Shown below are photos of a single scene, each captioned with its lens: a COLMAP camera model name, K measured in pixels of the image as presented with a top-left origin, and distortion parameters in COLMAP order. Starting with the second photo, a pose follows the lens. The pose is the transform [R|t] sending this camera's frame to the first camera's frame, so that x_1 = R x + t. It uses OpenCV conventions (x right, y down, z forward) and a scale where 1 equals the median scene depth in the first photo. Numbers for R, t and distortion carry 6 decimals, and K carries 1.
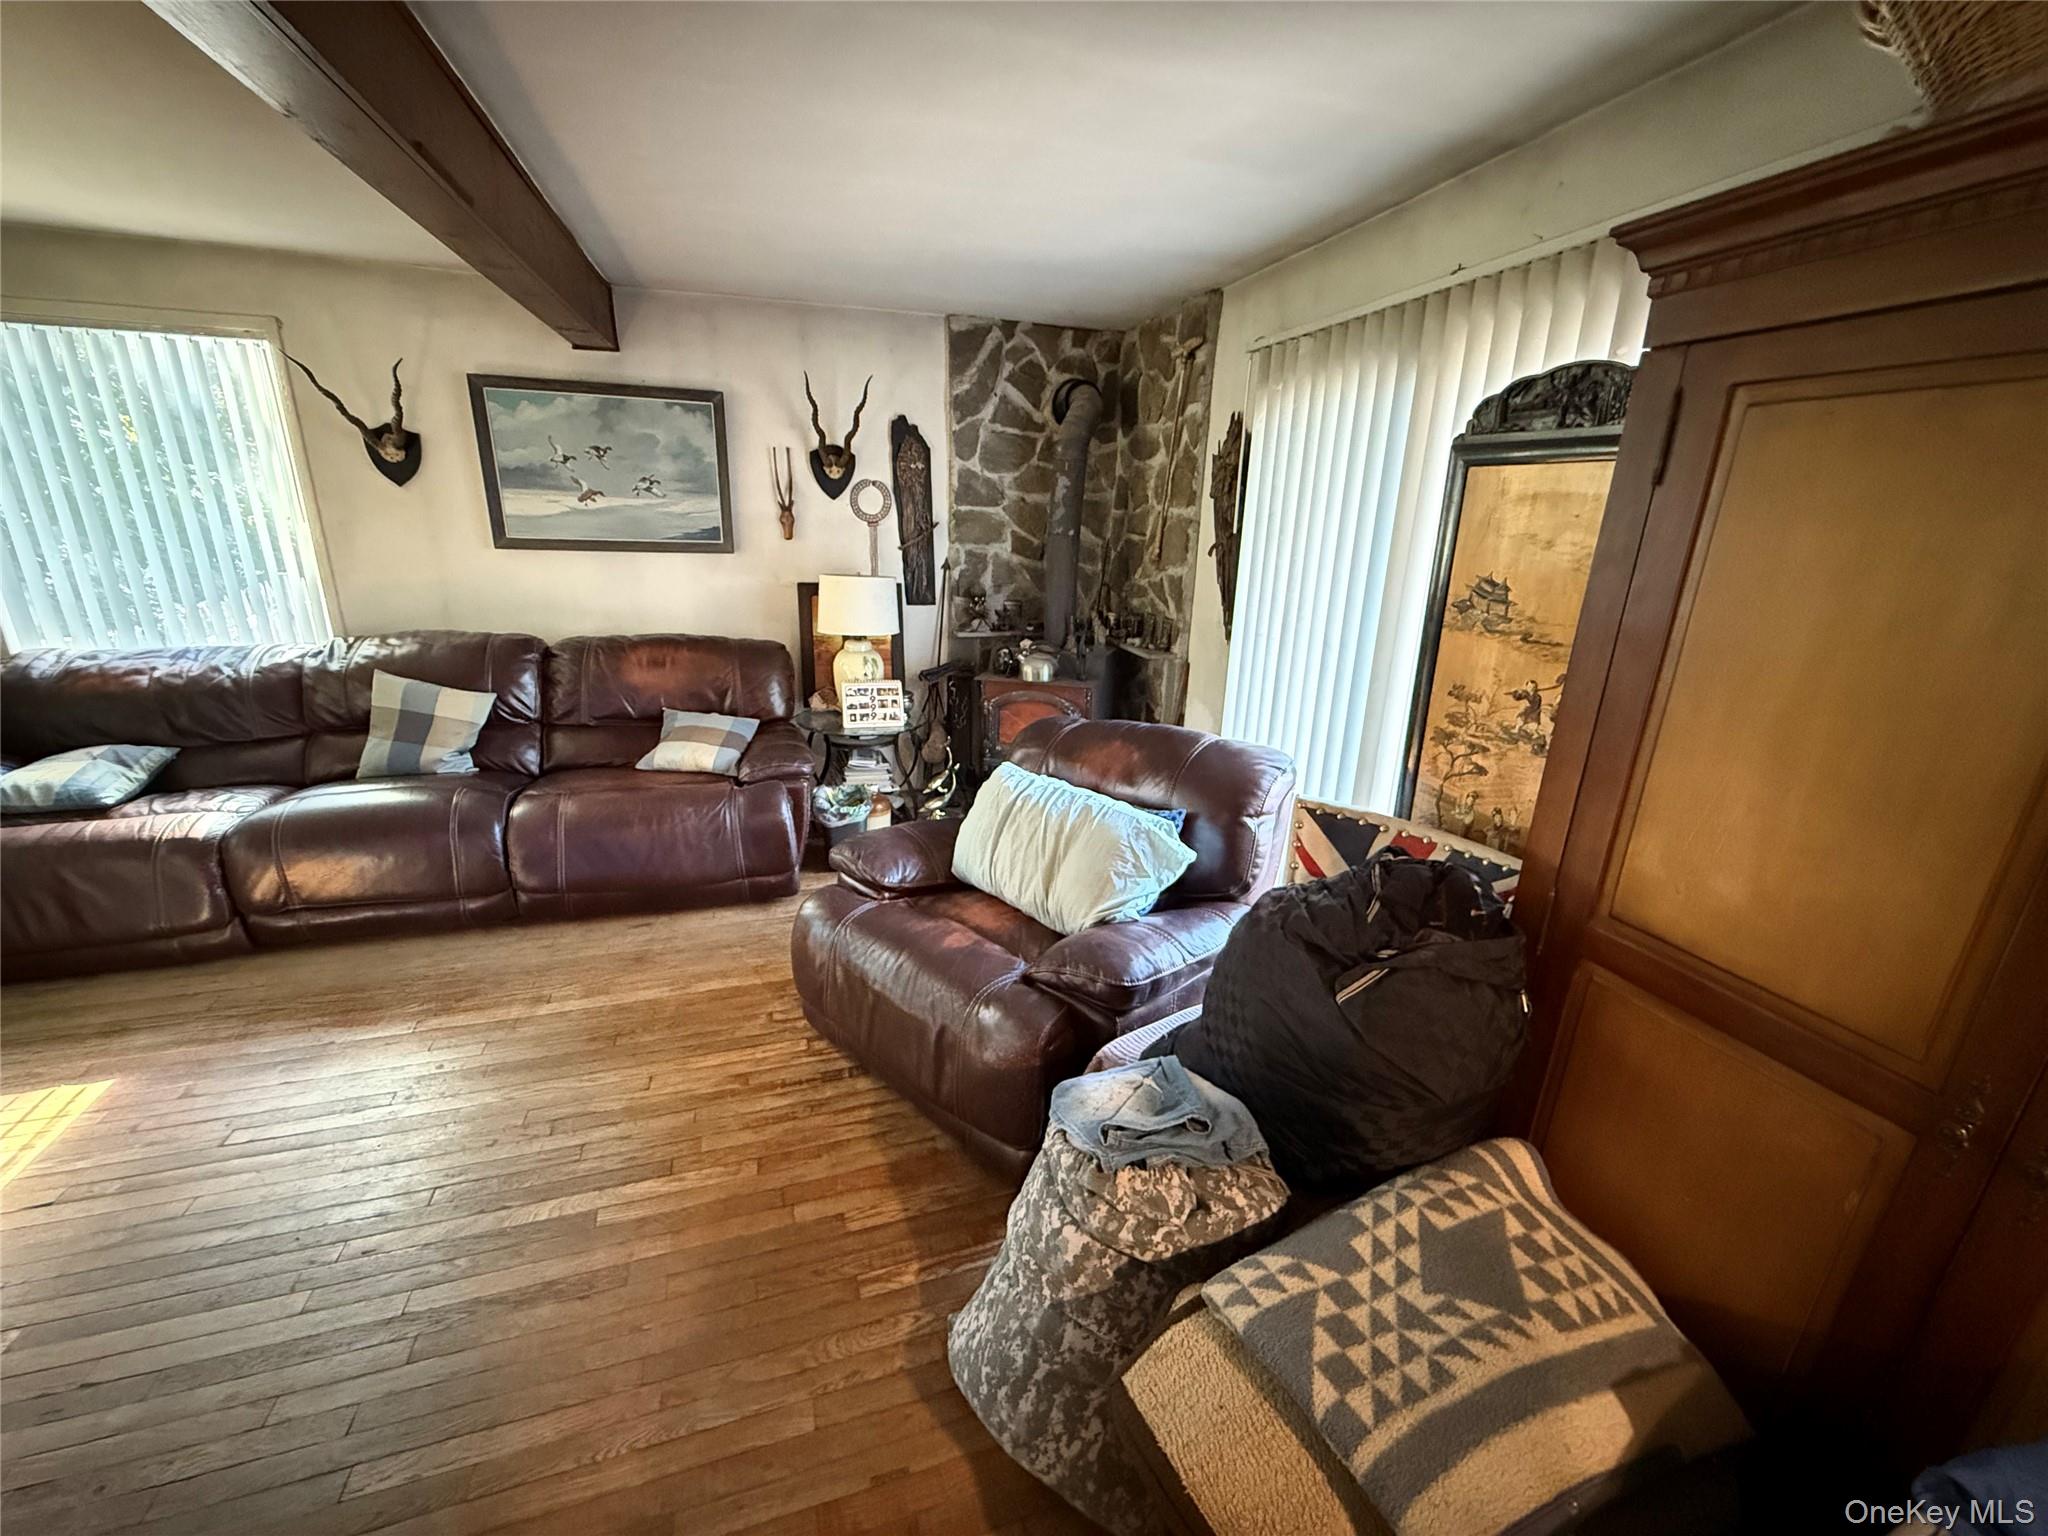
lens RADIAL K [[813.6, 0, 1010.0], [0, 813.6, 772.4], [0, 0, 1]] dist [0.001101, -0.000592]
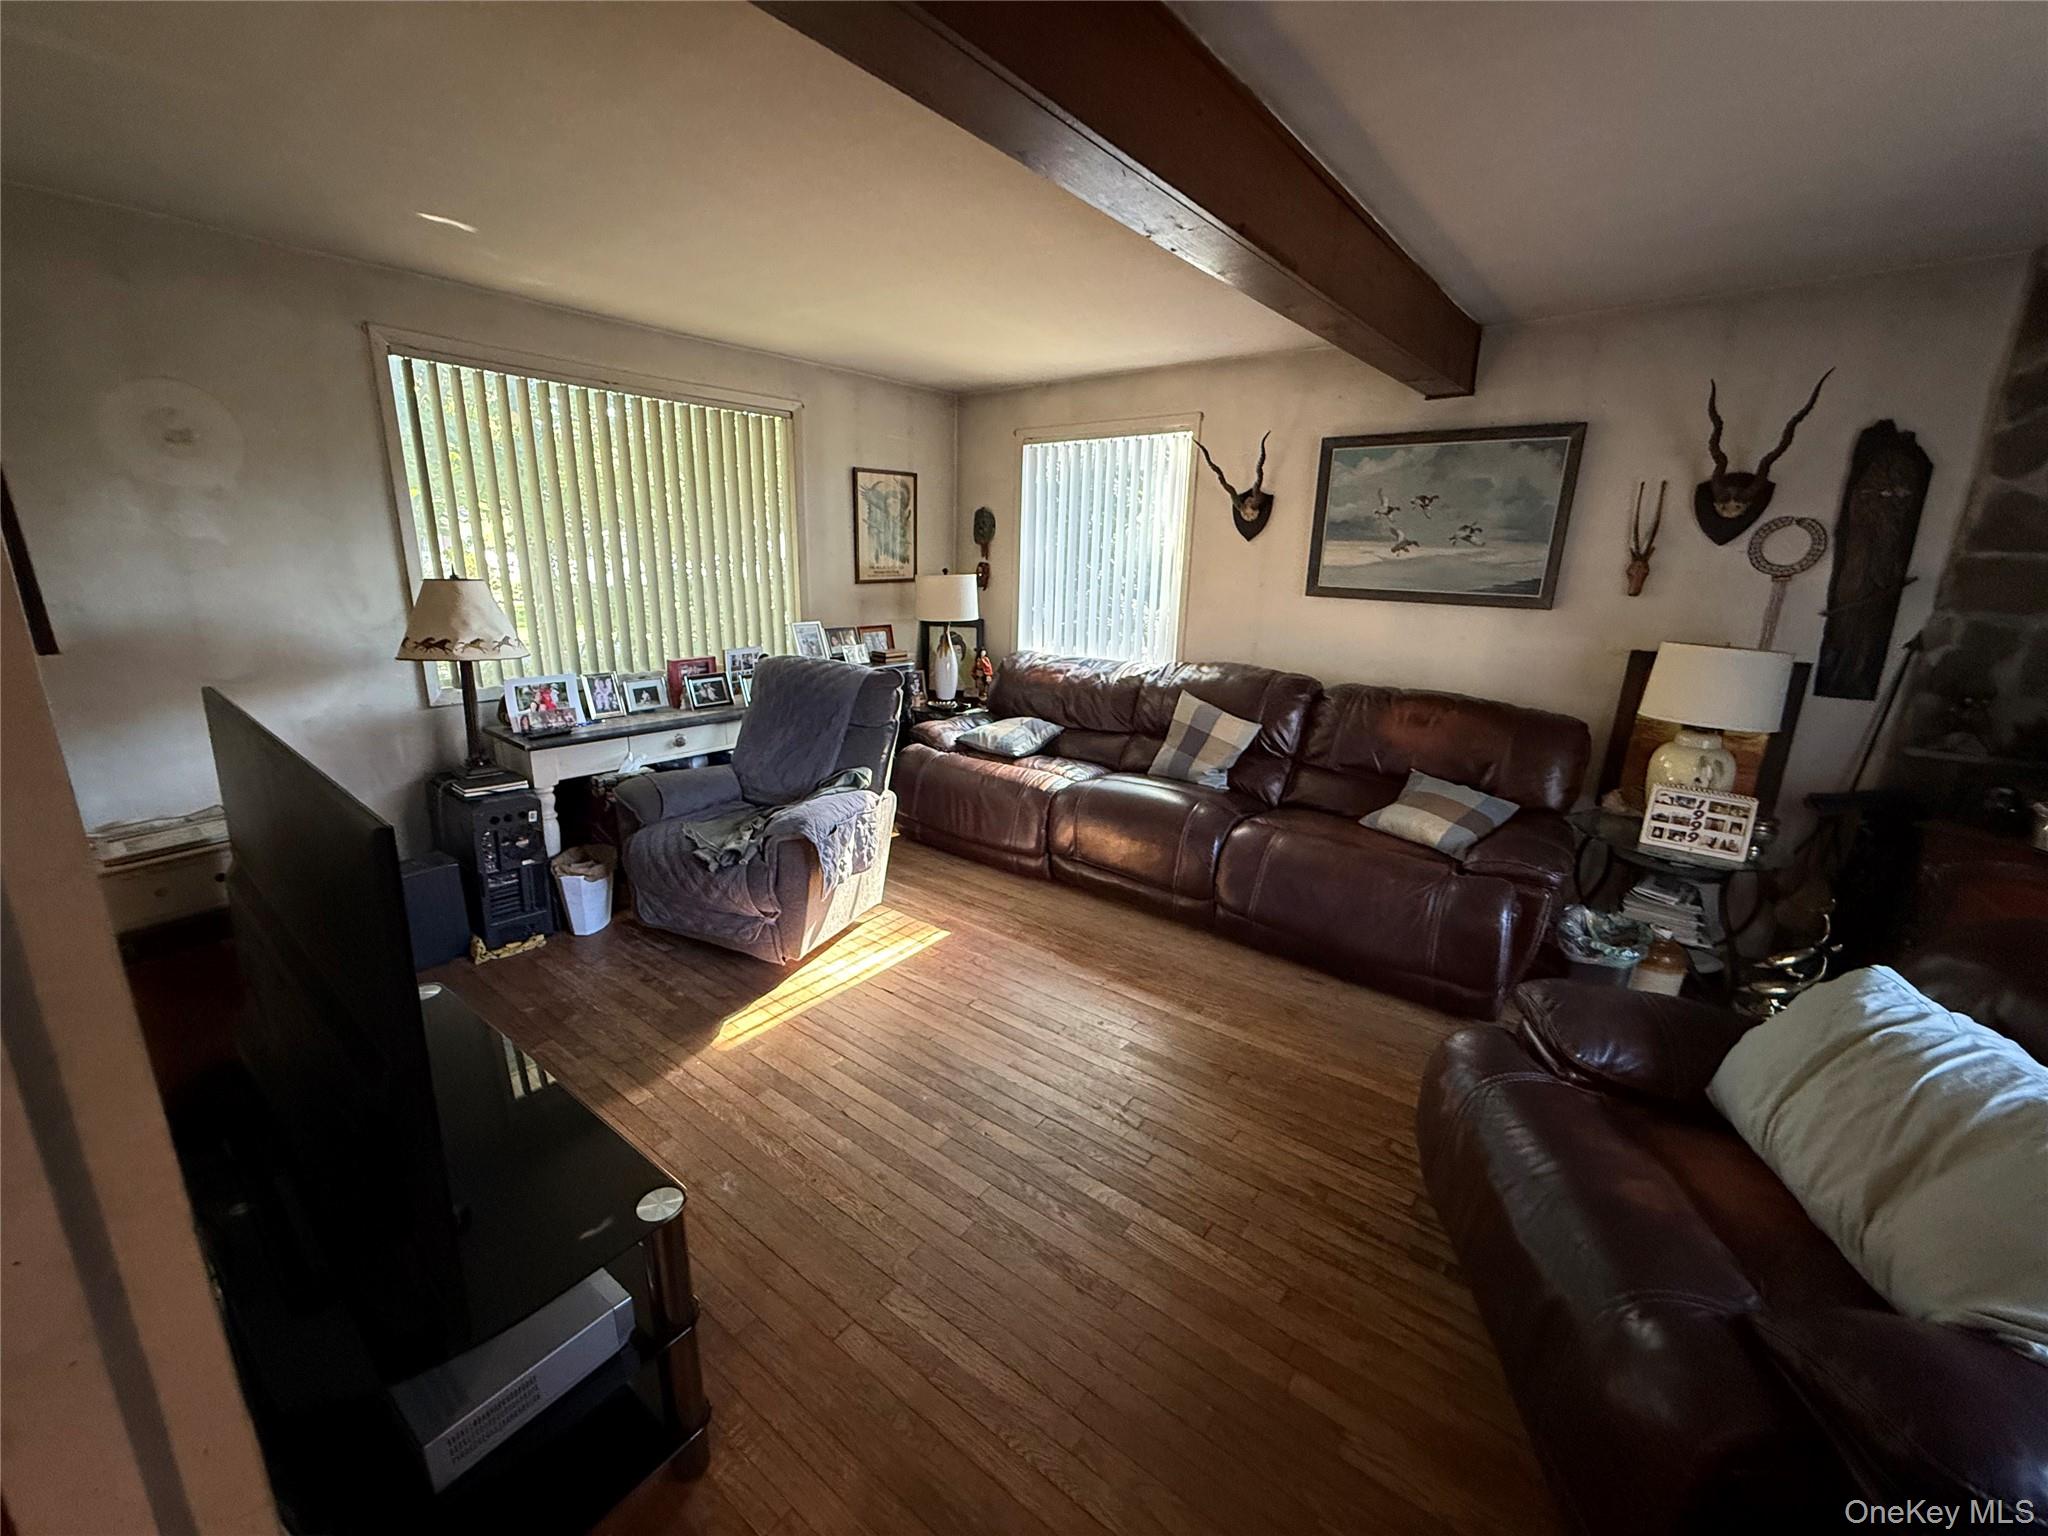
lens RADIAL K [[813.6, 0, 1017.2], [0, 813.6, 772.1], [0, 0, 1]] dist [0.001101, -0.000592]
pose [[0.570248, 0.200980, -0.796508, 0.056447], [-0.255651, 0.964878, 0.060436, -0.016335], [0.780679, 0.169164, 0.601600, 0.090645]]
